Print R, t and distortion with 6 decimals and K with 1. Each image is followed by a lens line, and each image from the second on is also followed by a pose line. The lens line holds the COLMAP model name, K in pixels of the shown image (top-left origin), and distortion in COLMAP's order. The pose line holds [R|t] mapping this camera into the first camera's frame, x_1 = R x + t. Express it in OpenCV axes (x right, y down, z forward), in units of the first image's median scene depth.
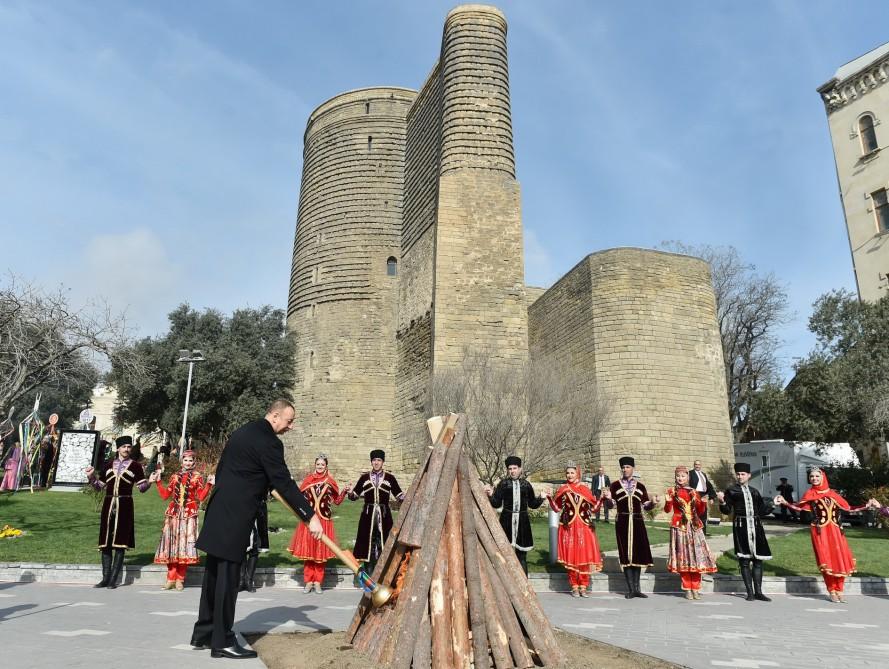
lens RADIAL K [[670.0, 0, 414.2], [0, 670.0, 334.1], [0, 0, 1]] dist [-0.008038, -0.011568]
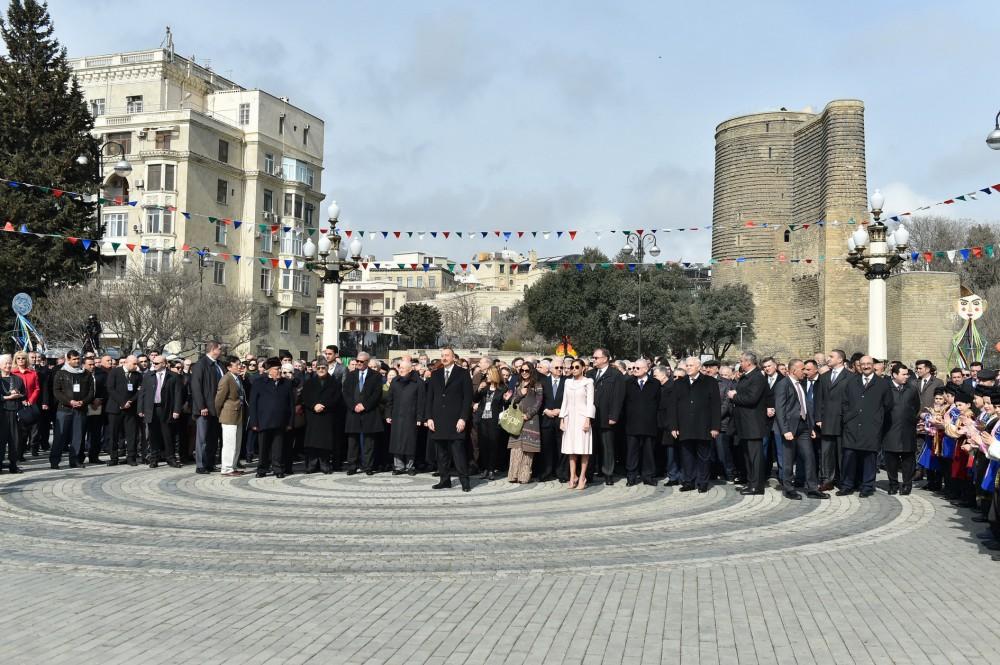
lens RADIAL K [[1030.1, 0, 500.8], [0, 1030.1, 334.6], [0, 0, 1]] dist [-0.050333, 0.000000]
pose [[0.986248, -0.011633, -0.164864, -0.326399], [0.047980, 0.974712, 0.218253, -0.465887], [0.158156, -0.223161, 0.961866, -1.657078]]
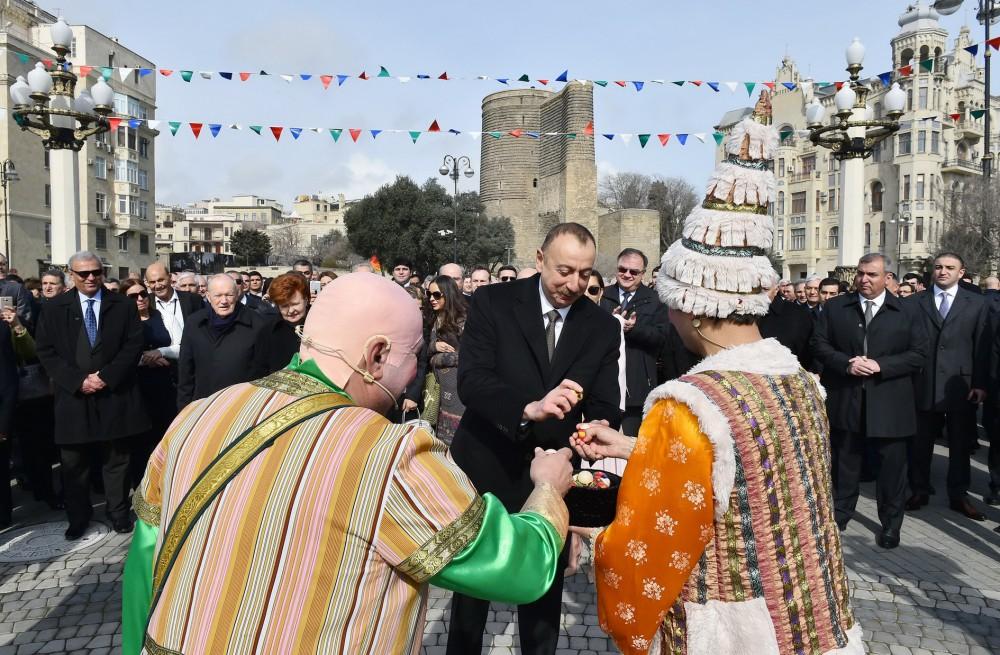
lens RADIAL K [[685.7, 0, 502.3], [0, 685.7, 325.1], [0, 0, 1]] dist [-0.018487, -0.001395]
pose [[0.995168, -0.021150, 0.095882, -0.387333], [-0.010343, 0.948508, 0.316583, -0.388293], [-0.097641, -0.316045, 0.943706, -1.360177]]
